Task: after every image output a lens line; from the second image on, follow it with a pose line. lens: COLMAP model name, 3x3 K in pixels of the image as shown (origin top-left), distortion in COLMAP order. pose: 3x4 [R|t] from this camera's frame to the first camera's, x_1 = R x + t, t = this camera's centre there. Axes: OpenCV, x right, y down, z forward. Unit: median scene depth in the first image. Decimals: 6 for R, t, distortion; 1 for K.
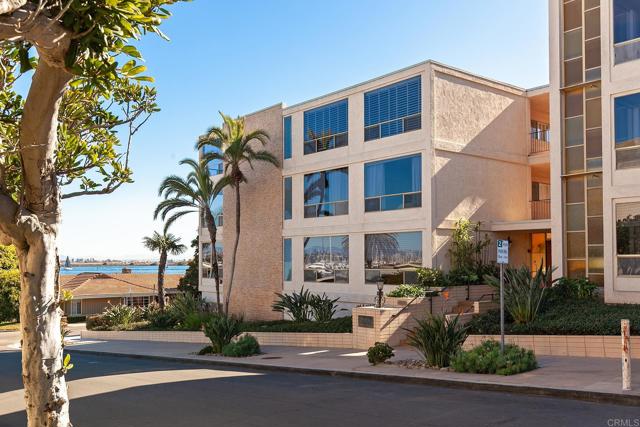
lens RADIAL K [[606.9, 0, 320.0], [0, 606.9, 213.5], [0, 0, 1]] dist [-0.000806, -0.002292]
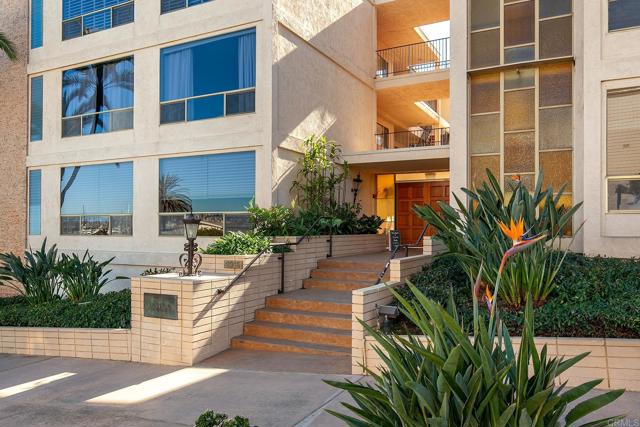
lens RADIAL K [[494.2, 0, 318.6], [0, 494.2, 228.1], [0, 0, 1]] dist [0.000980, 0.002379]
pose [[0.926608, 0.004780, 0.375998, 0.036441], [-0.033398, 0.997014, 0.069632, 0.070682], [-0.374542, -0.077079, 0.924000, 0.491643]]
